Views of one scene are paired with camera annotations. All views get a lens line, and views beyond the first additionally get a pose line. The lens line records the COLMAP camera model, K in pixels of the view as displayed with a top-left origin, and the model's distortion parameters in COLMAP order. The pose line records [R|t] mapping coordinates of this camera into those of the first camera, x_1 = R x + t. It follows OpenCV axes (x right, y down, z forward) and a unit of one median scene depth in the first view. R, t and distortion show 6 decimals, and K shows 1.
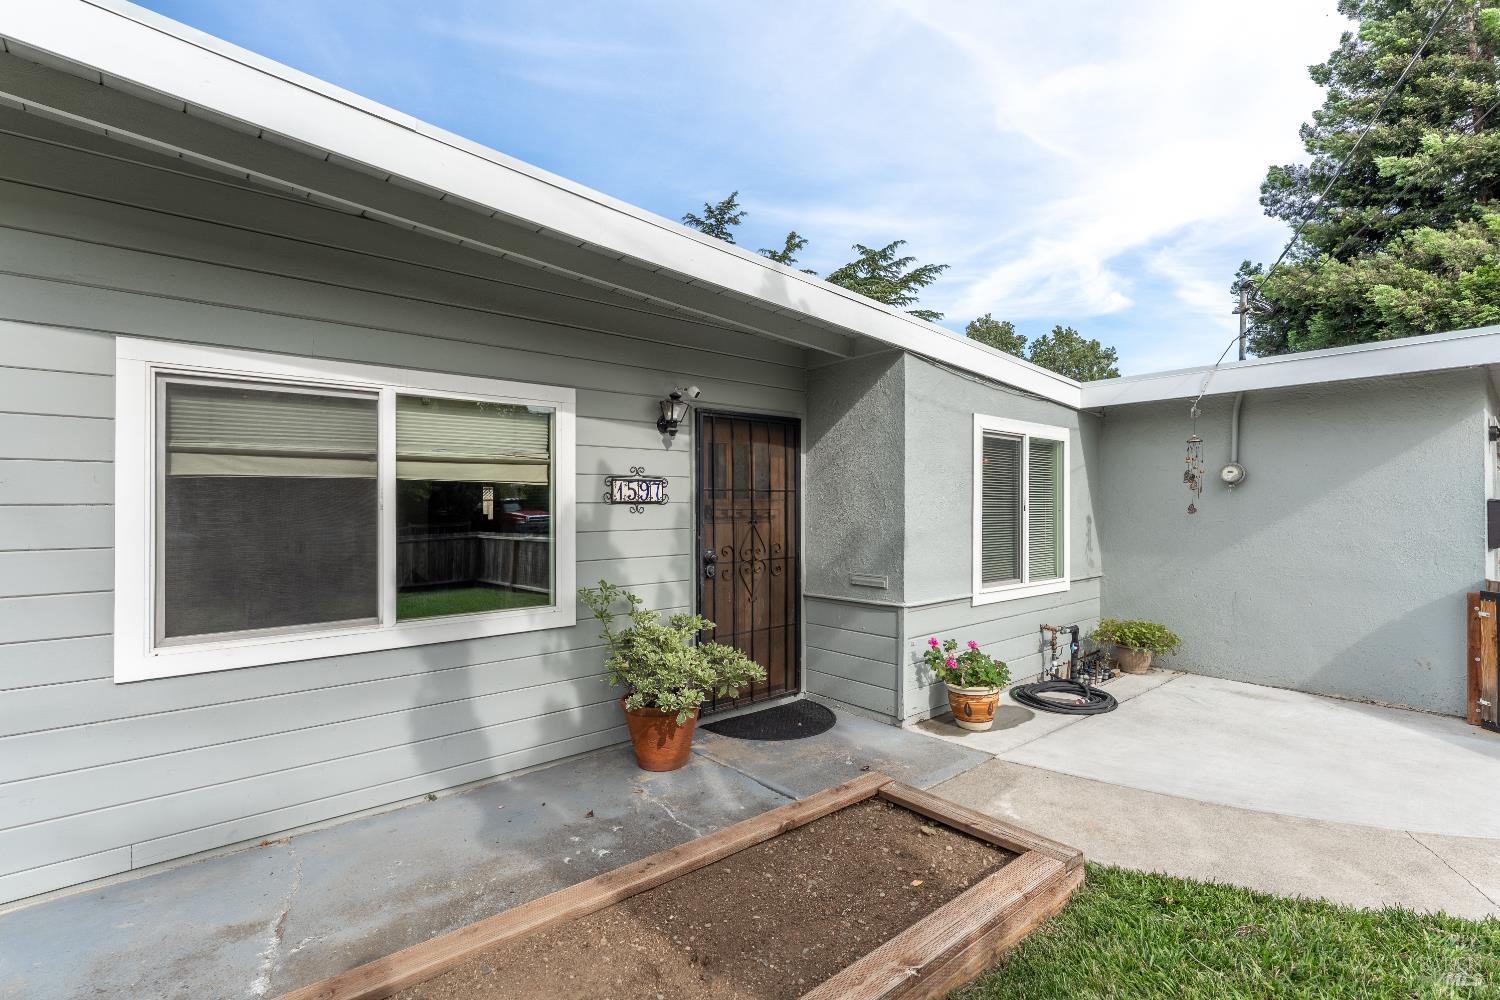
lens RADIAL K [[693.2, 0, 750.0], [0, 693.2, 500.0], [0, 0, 1]] dist [-0.000667, -0.000237]
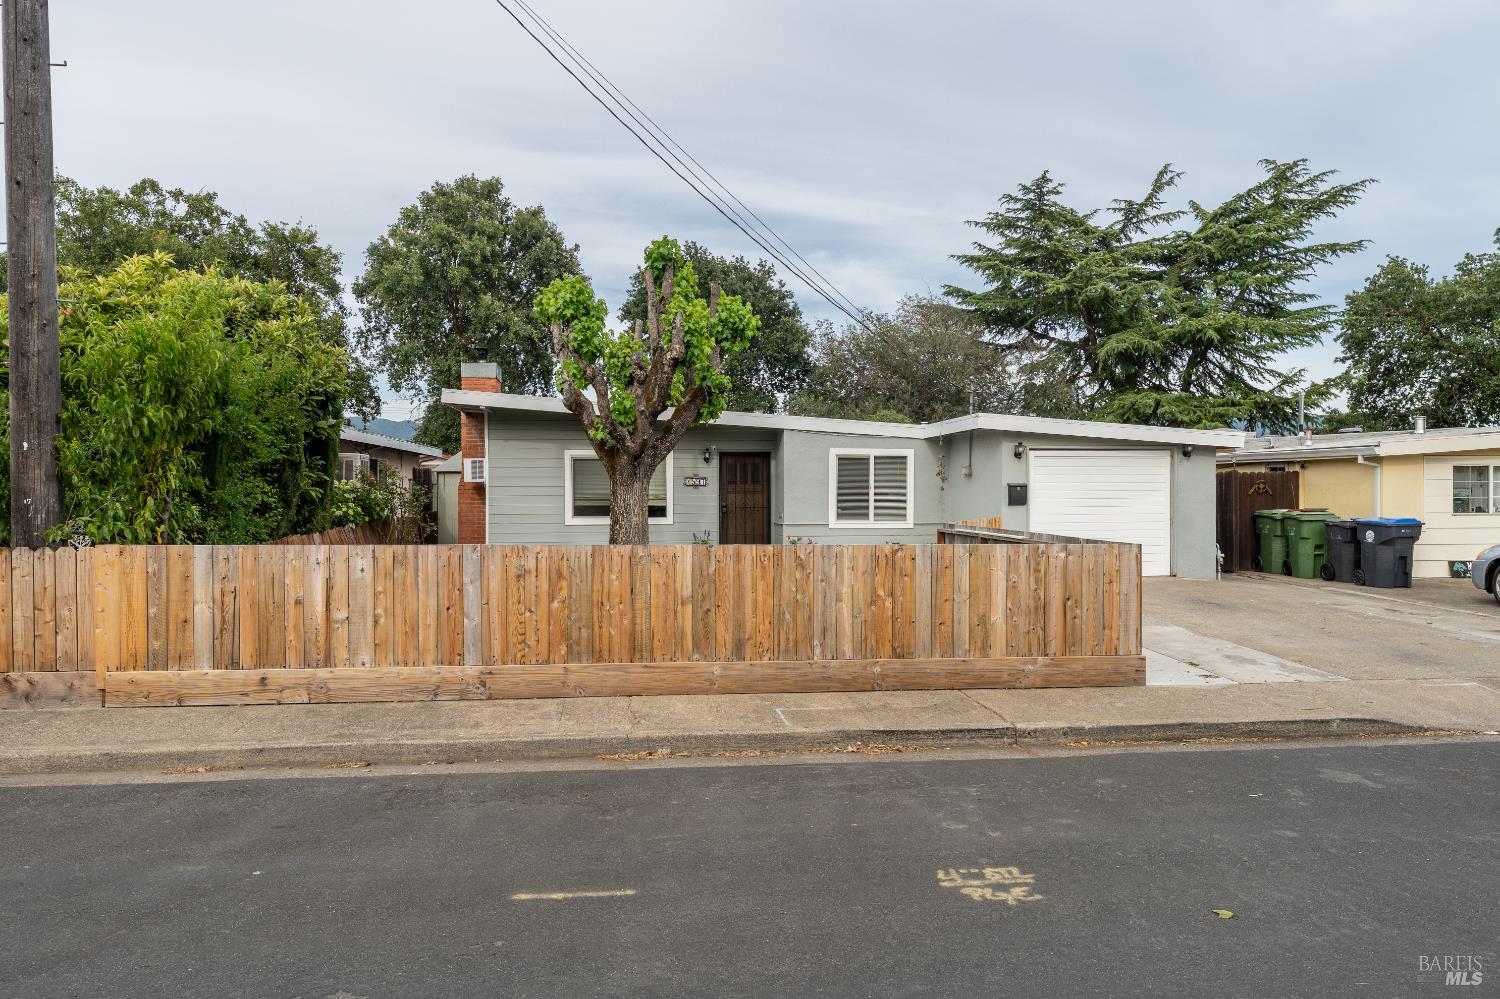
lens RADIAL K [[965.1, 0, 750.0], [0, 965.1, 499.5], [0, 0, 1]] dist [0.067060, 0.000783]
pose [[0.836098, 0.006925, -0.548537, 2.262368], [0.004263, 0.999808, 0.019121, -0.015458], [0.548564, -0.018326, 0.835908, -2.292927]]
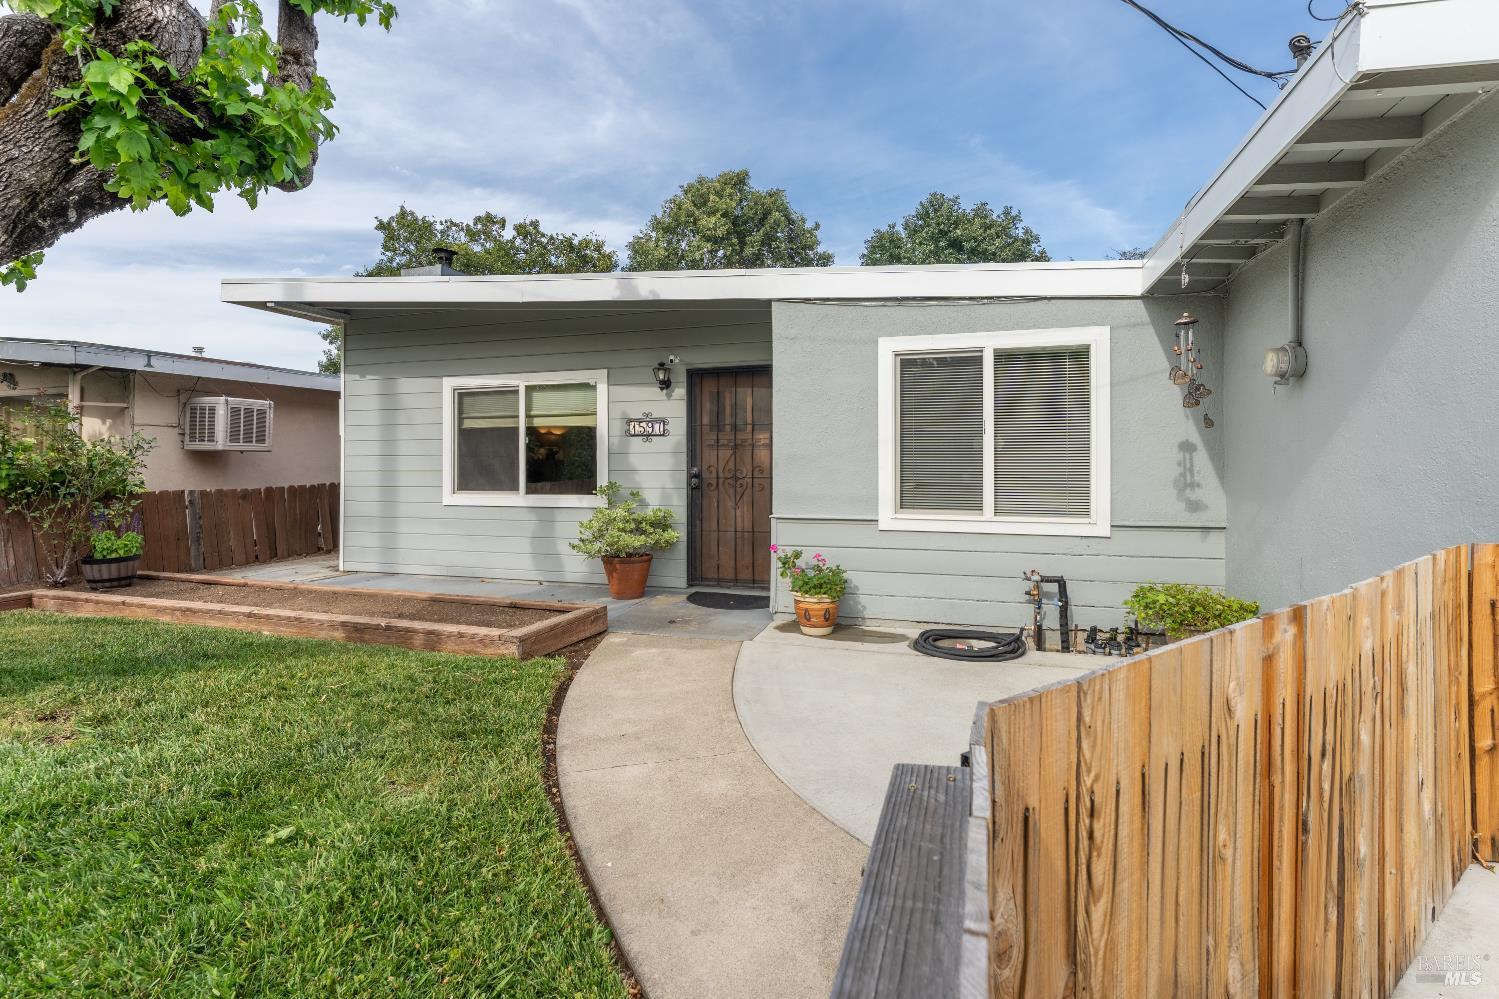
lens RADIAL K [[692.6, 0, 748.6], [0, 692.6, 452.2], [0, 0, 1]] dist [0.002753, 0.000216]
pose [[0.528466, -0.010390, -0.848891, 1.254778], [0.007579, 0.999943, -0.007521, 0.053673], [0.848921, -0.002460, 0.528514, 0.362840]]
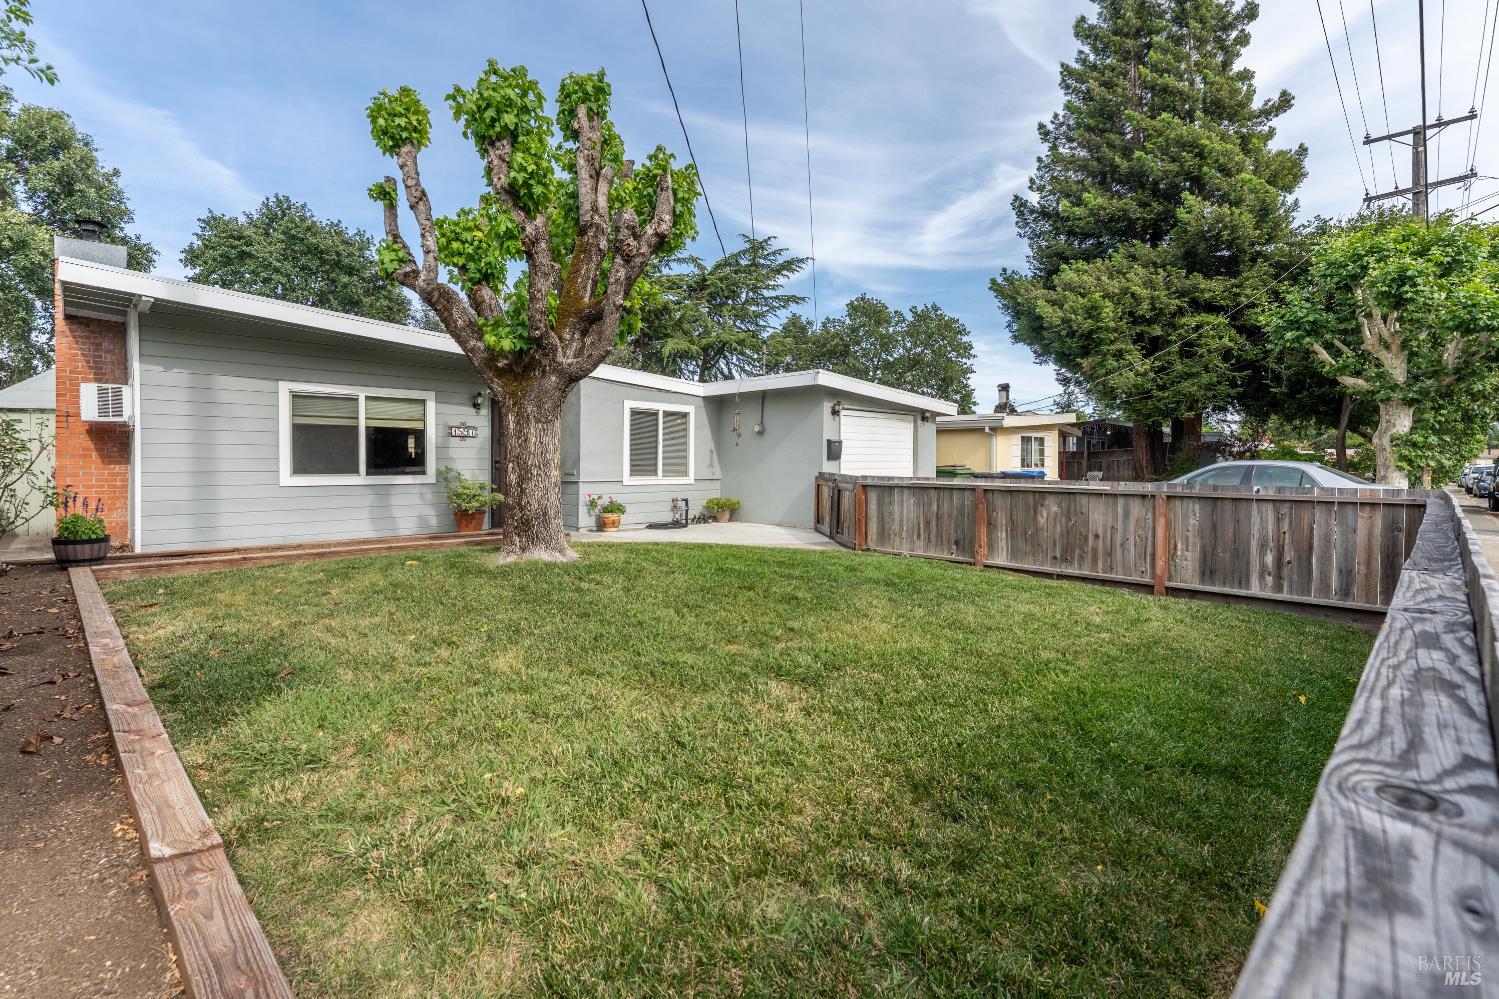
lens RADIAL K [[682.5, 0, 723.1], [0, 682.5, 478.7], [0, 0, 1]] dist [0.015558, -0.000330]
pose [[0.999412, 0.008201, 0.033308, 0.672296], [-0.009372, 0.999338, 0.035143, 0.057585], [-0.032997, -0.035435, 0.998827, -1.449847]]
